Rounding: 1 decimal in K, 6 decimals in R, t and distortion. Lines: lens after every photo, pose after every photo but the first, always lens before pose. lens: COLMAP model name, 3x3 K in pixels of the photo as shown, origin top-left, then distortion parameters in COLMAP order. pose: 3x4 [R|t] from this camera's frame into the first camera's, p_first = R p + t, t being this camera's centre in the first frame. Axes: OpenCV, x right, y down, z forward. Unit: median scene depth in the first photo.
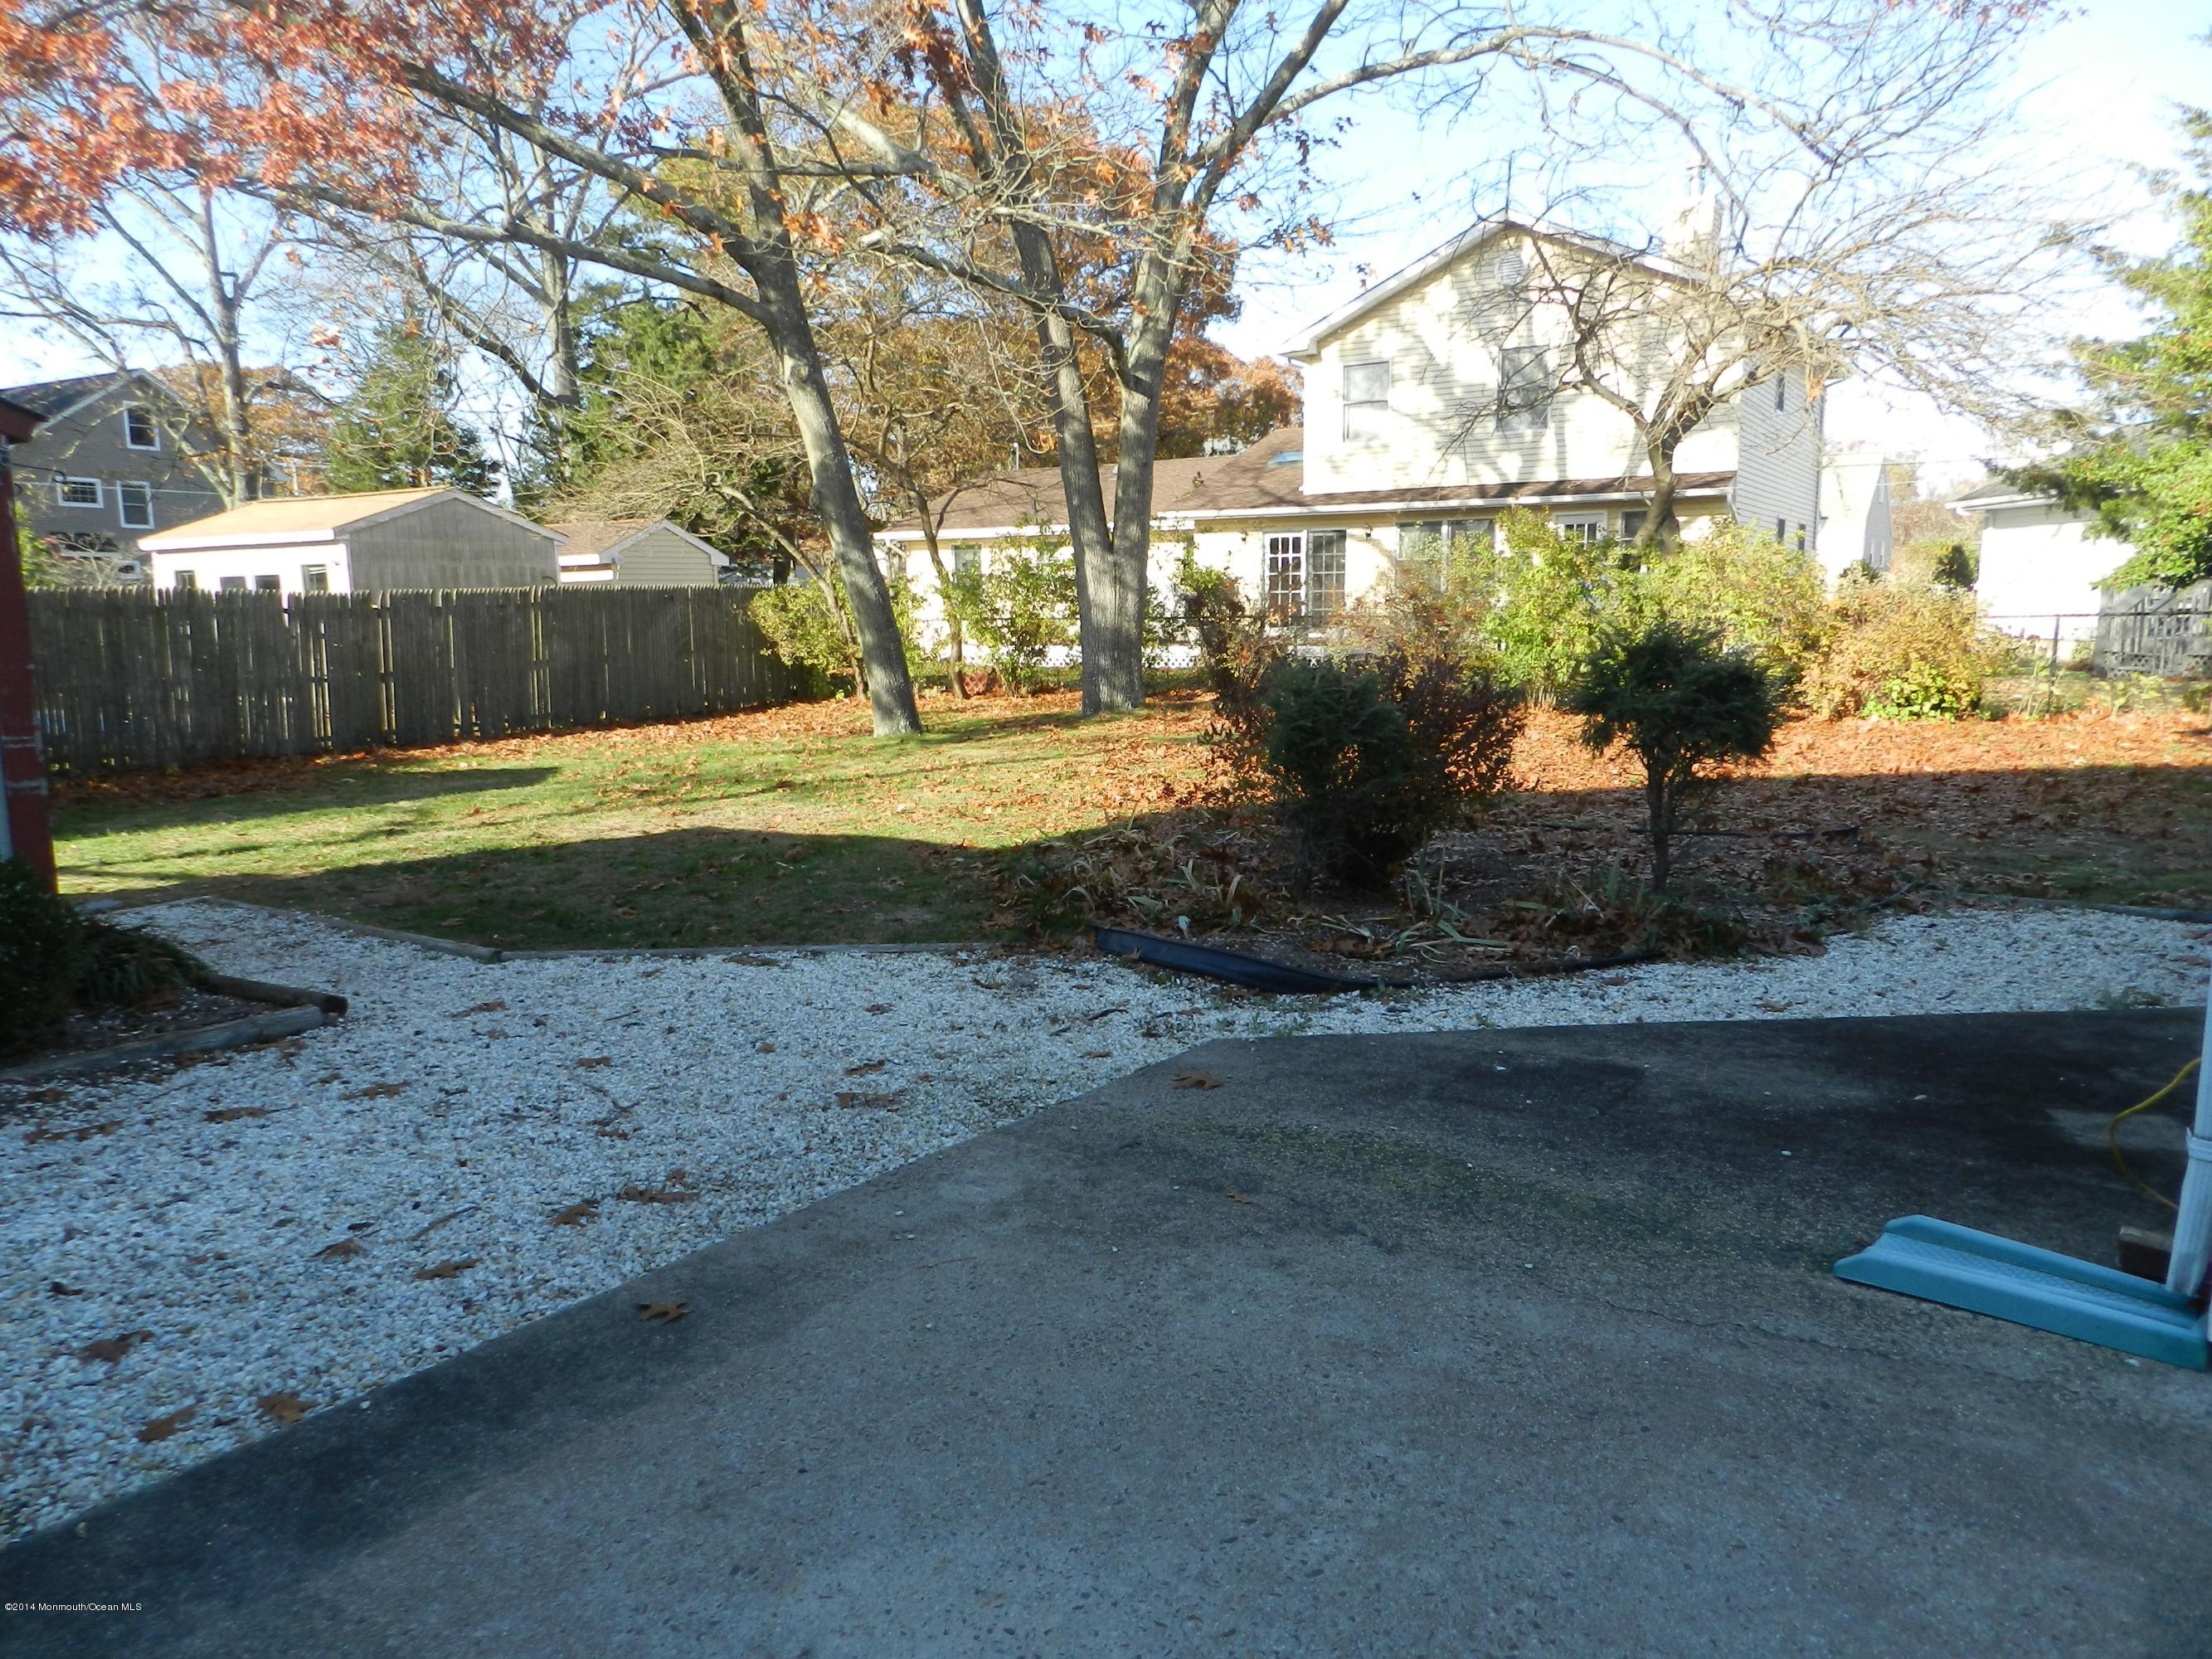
lens RADIAL K [[1518.1, 0, 1106.1], [0, 1518.1, 829.7], [0, 0, 1]] dist [0.036343, -0.016779]
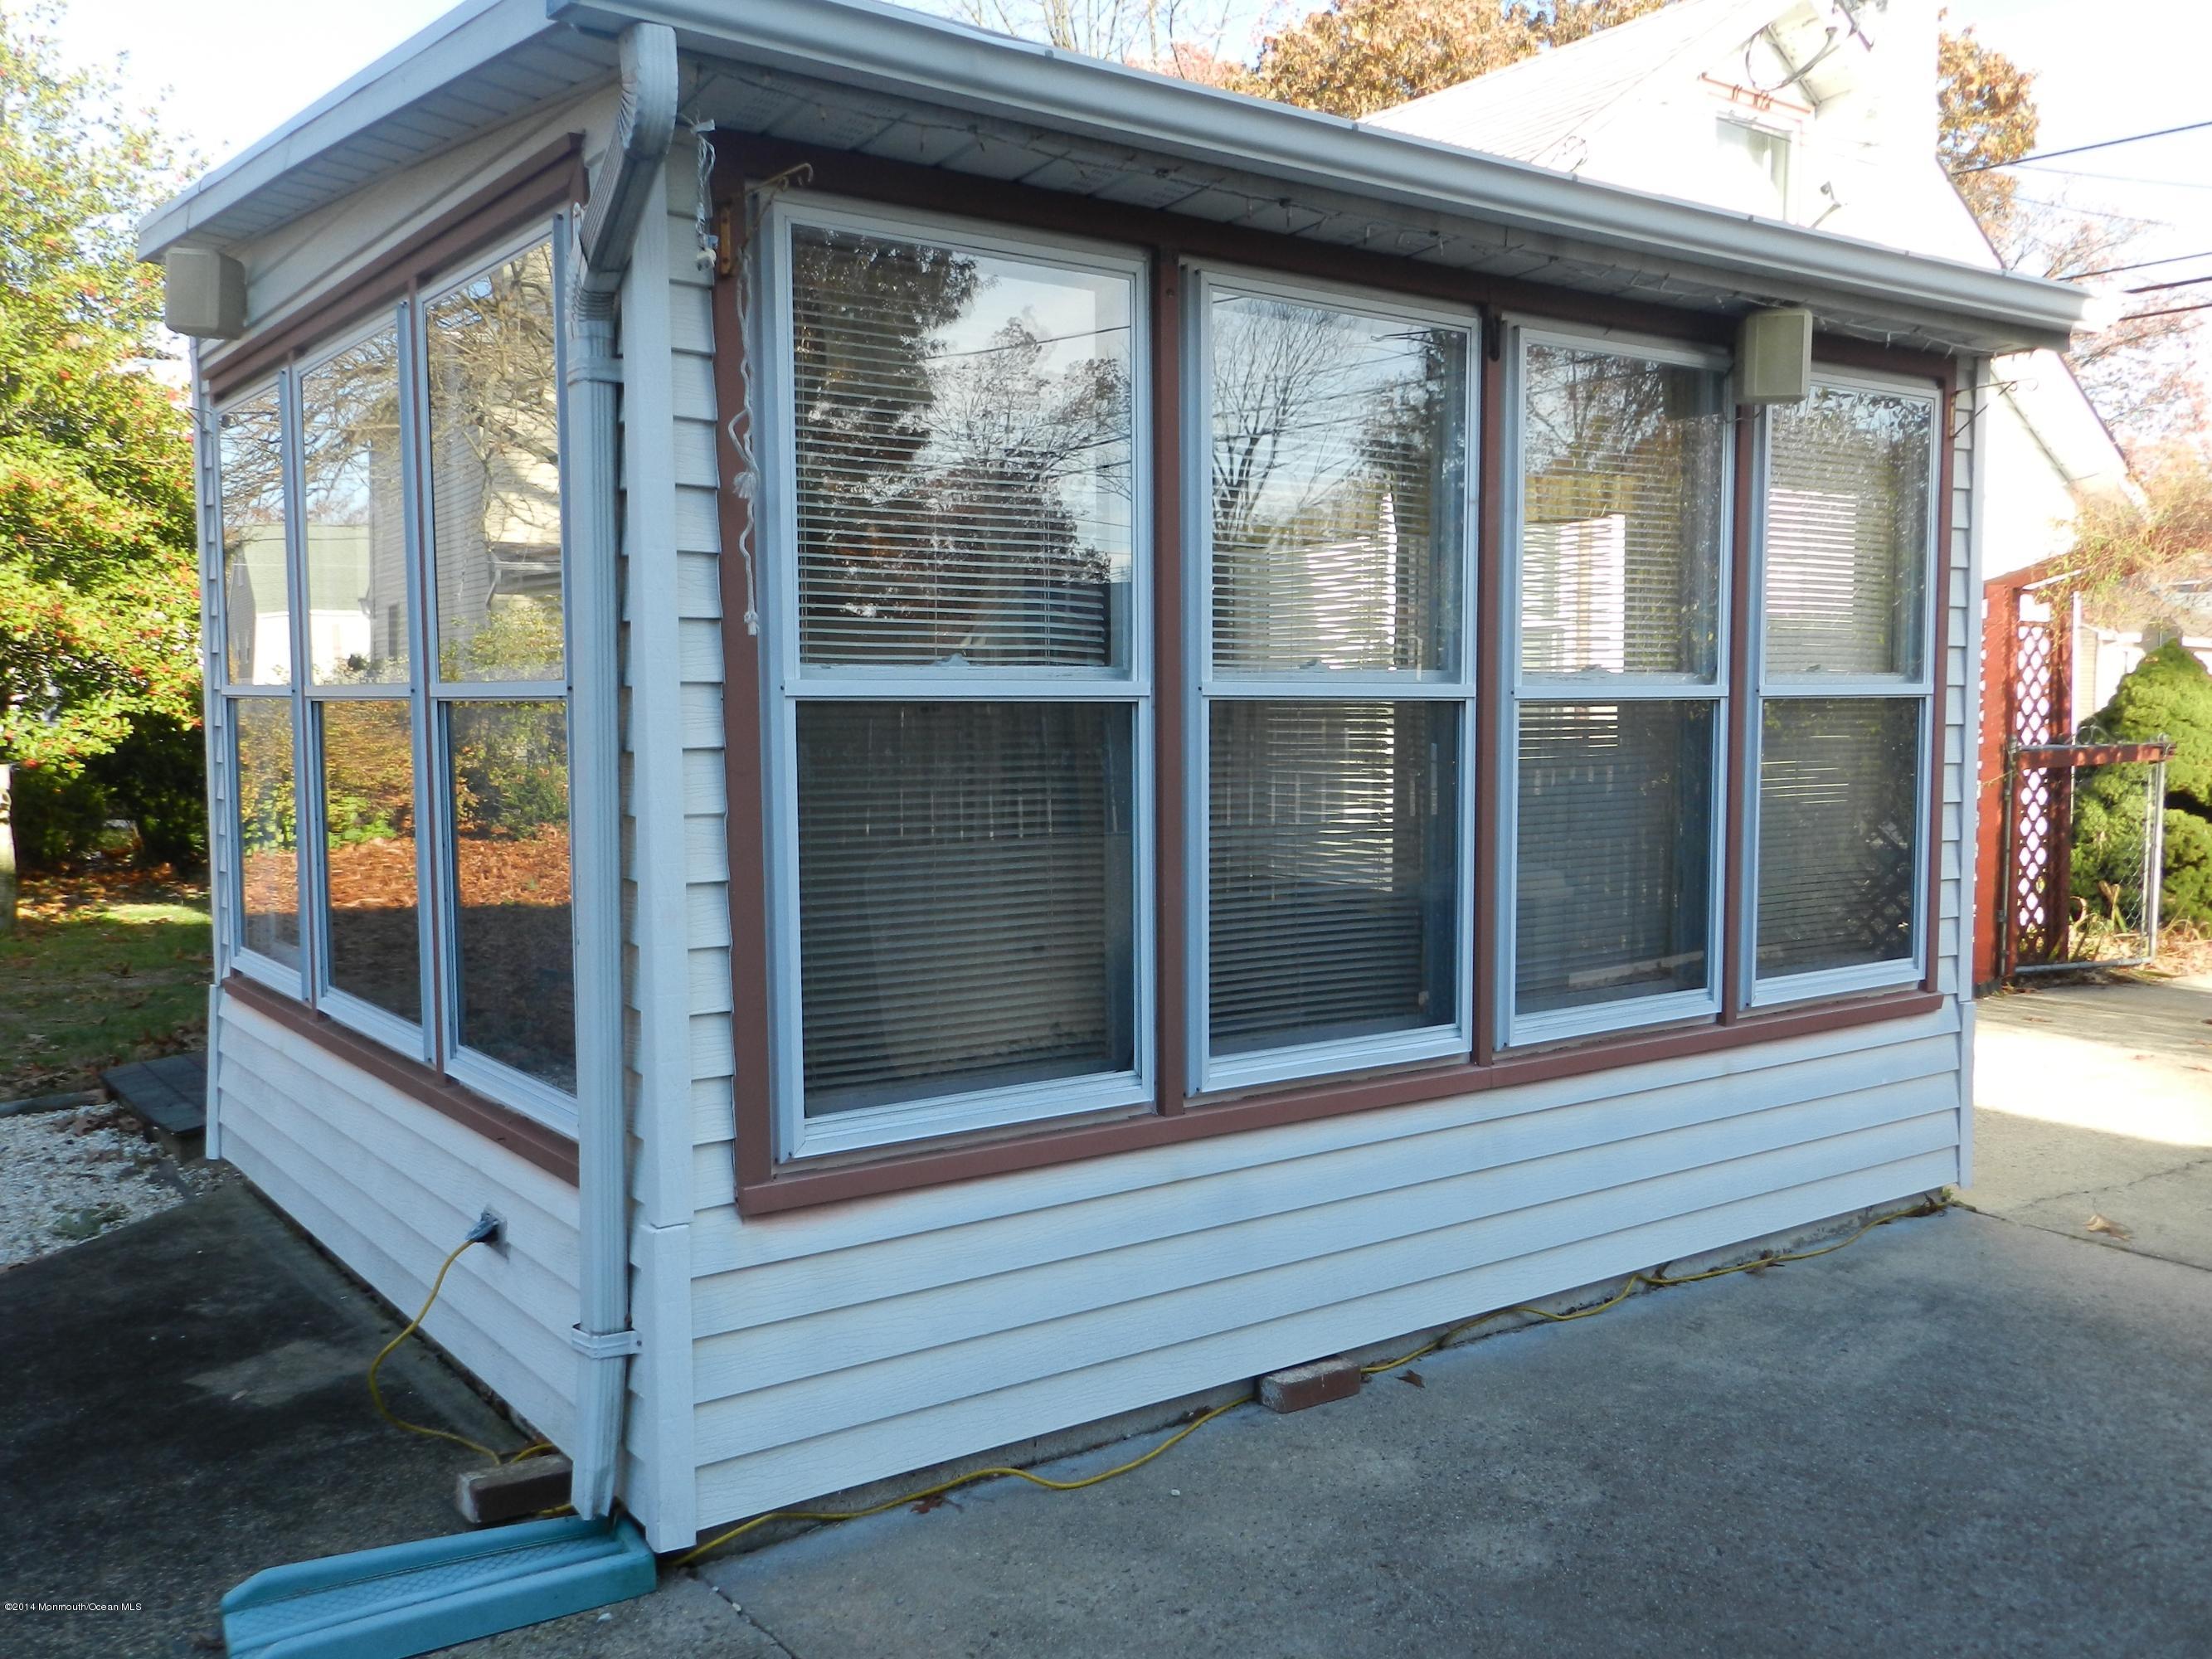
lens RADIAL K [[1940.9, 0, 1105.8], [0, 1940.9, 833.5], [0, 0, 1]] dist [-0.001529, -0.003634]
pose [[0.283222, -0.062368, 0.957024, -0.188448], [0.148765, 0.988662, 0.020405, -0.043872], [-0.947446, 0.136592, 0.289289, 0.304899]]
